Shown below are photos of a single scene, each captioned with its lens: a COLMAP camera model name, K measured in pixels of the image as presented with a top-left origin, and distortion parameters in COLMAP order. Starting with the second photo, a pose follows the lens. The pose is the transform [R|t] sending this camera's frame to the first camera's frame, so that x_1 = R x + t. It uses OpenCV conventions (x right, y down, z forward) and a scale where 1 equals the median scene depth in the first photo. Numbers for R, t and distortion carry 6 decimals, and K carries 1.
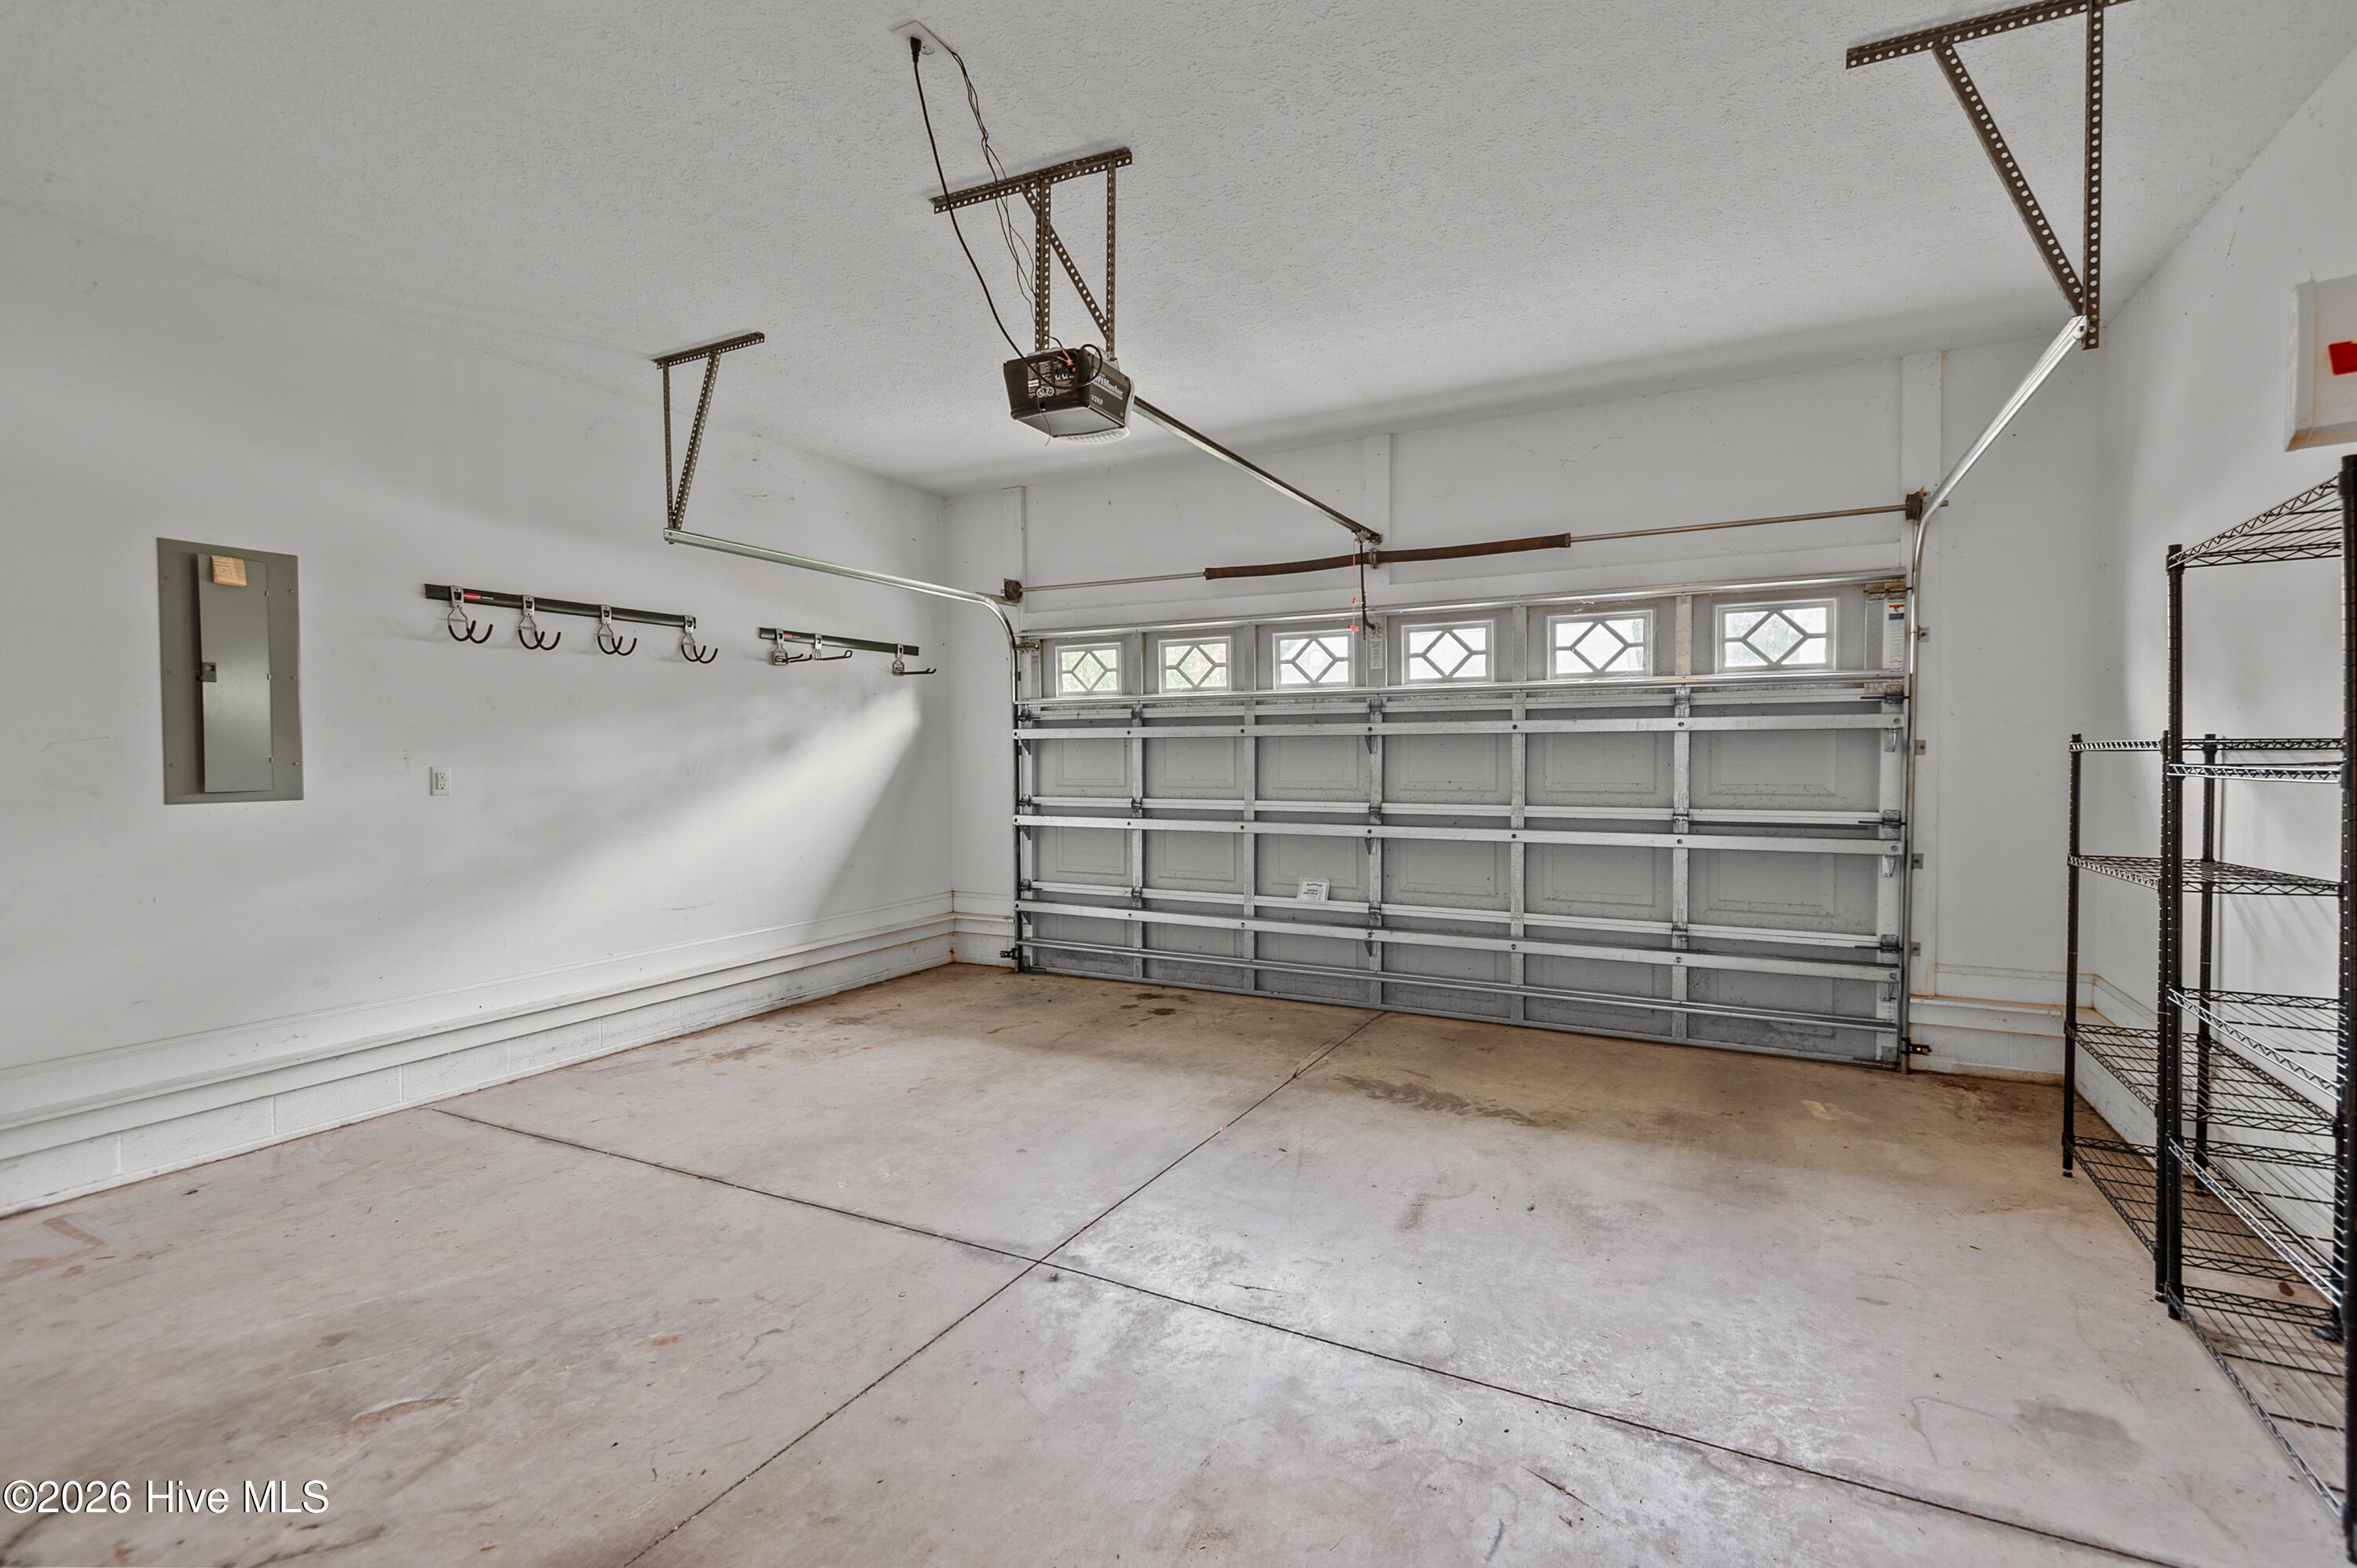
lens RADIAL K [[1074.3, 0, 1174.8], [0, 1074.3, 767.8], [0, 0, 1]] dist [0.039771, -0.024966]
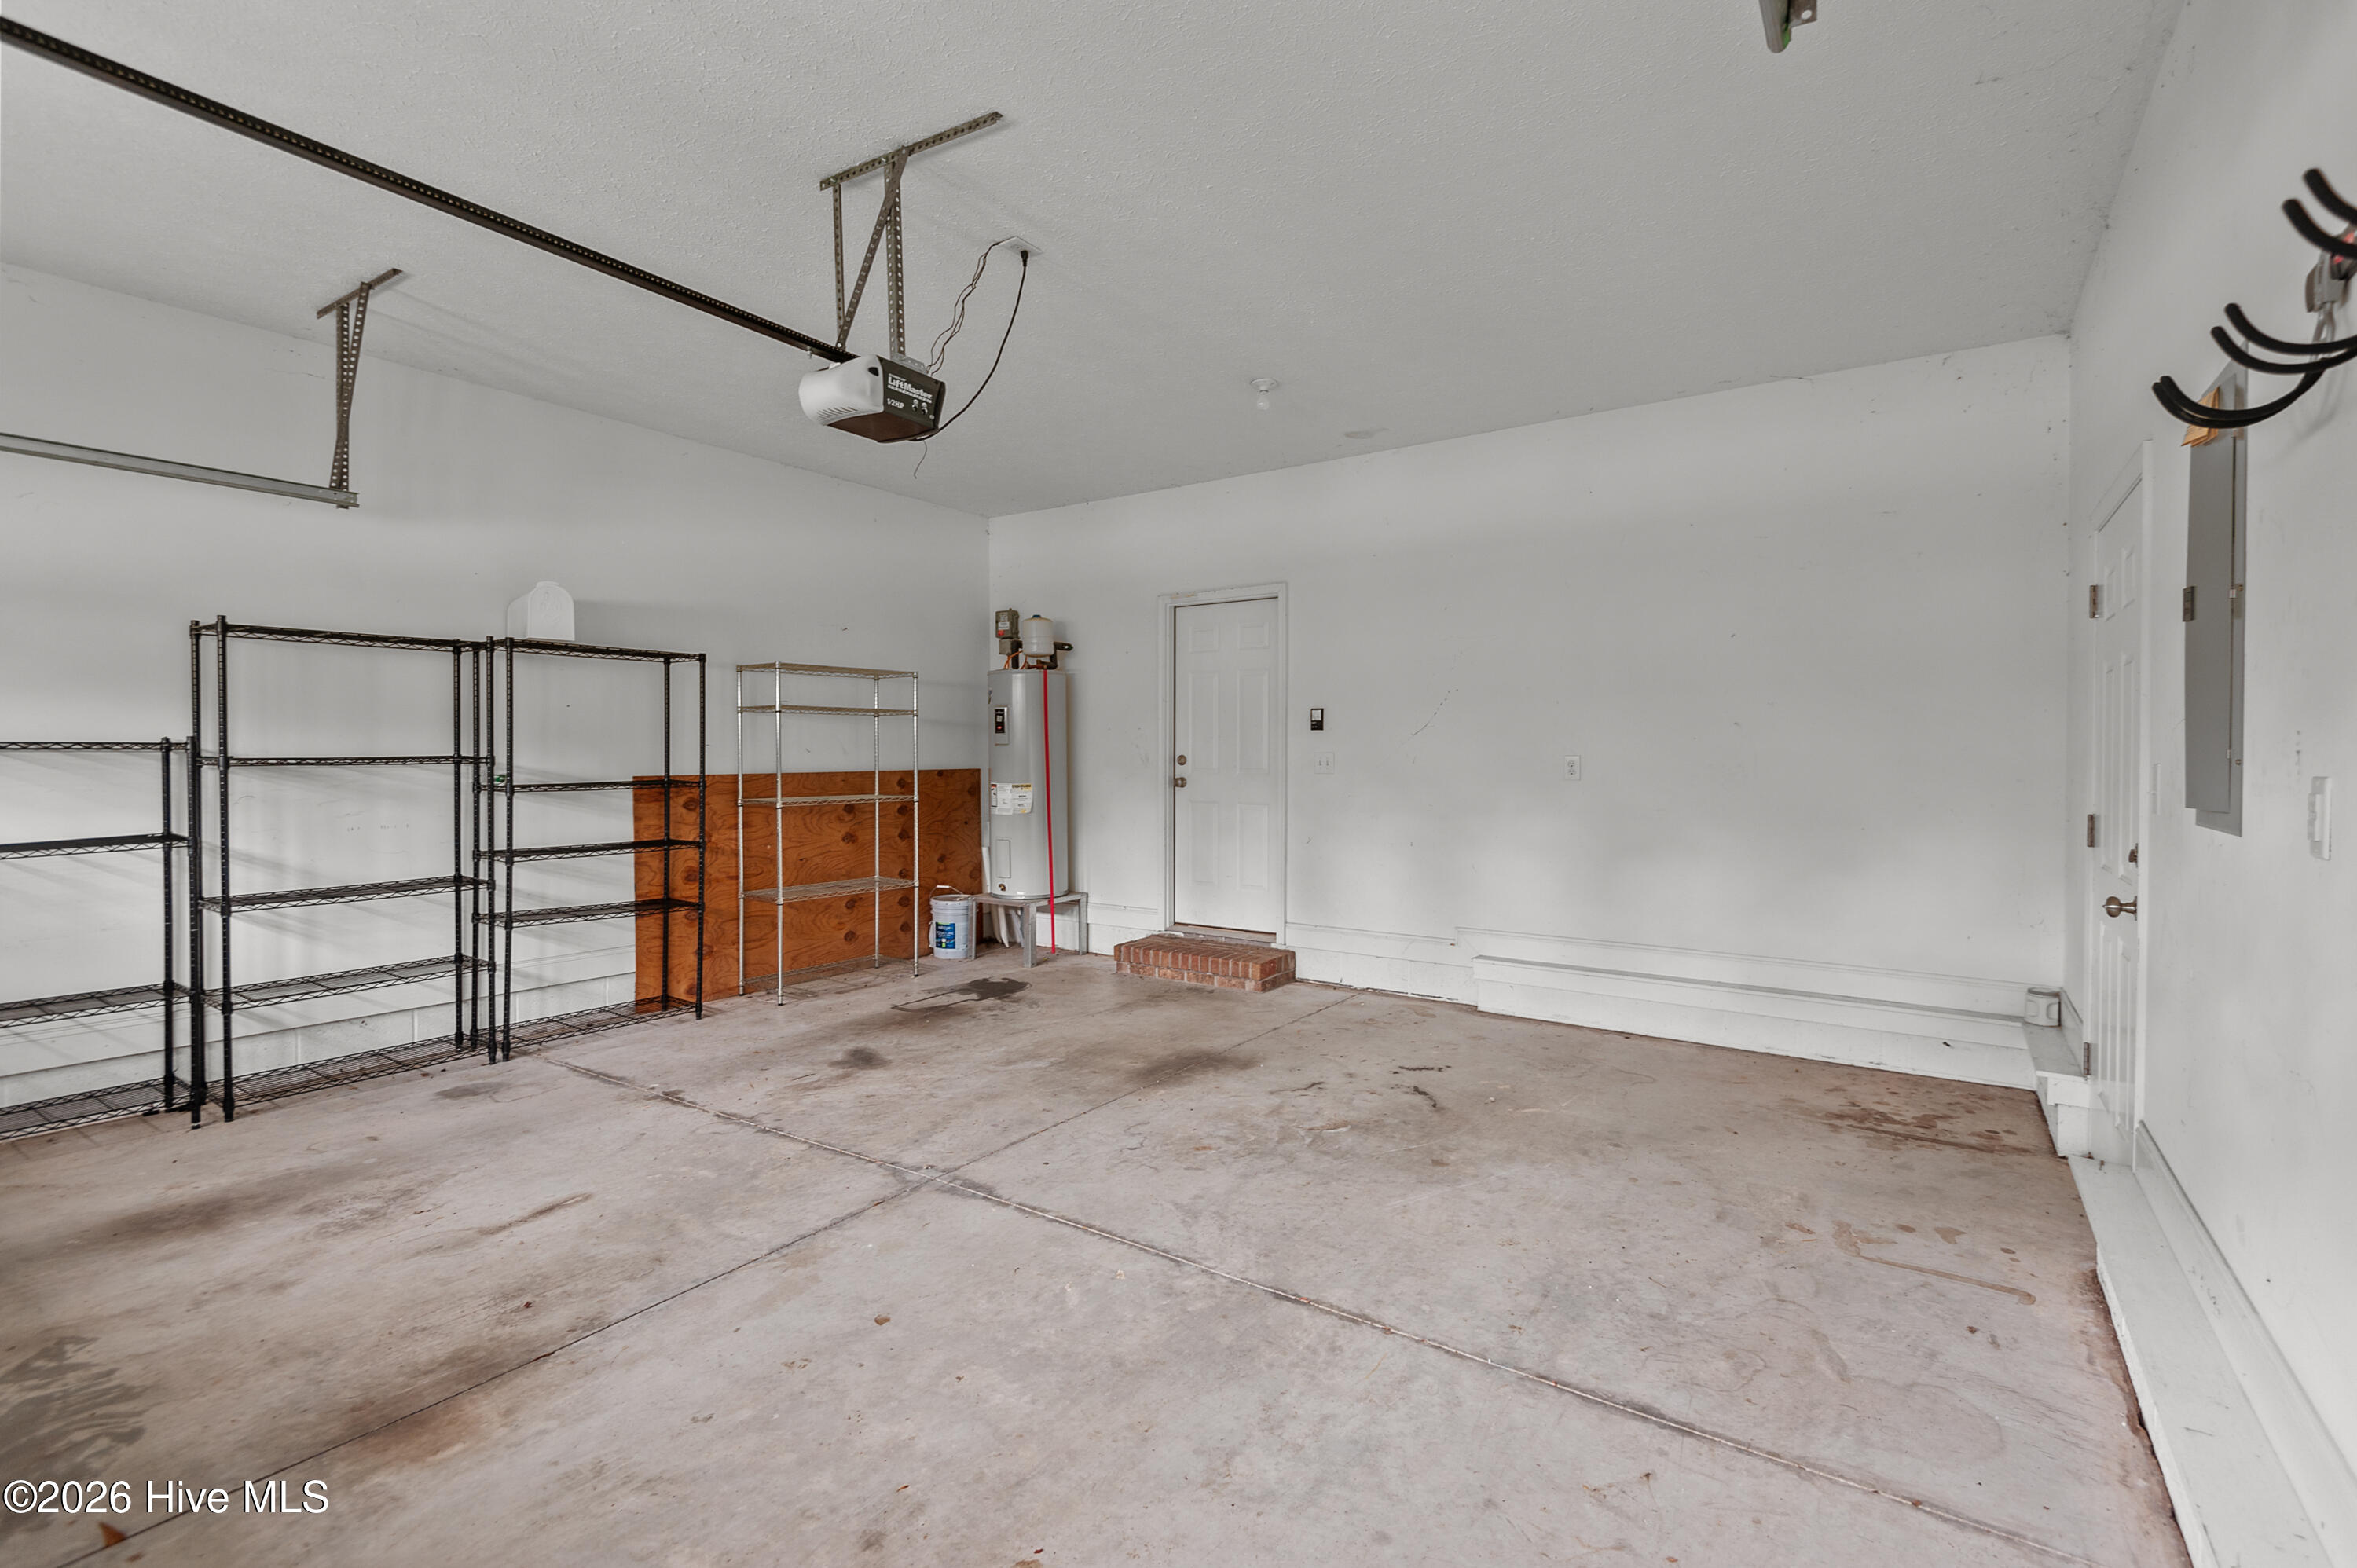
lens RADIAL K [[1074.3, 0, 1174.8], [0, 1074.3, 767.8], [0, 0, 1]] dist [0.039771, -0.024966]
pose [[-0.992558, 0.000592, 0.121768, -0.495800], [0.004148, 0.999572, 0.028948, -0.023832], [-0.121699, 0.029238, -0.992136, 1.986502]]
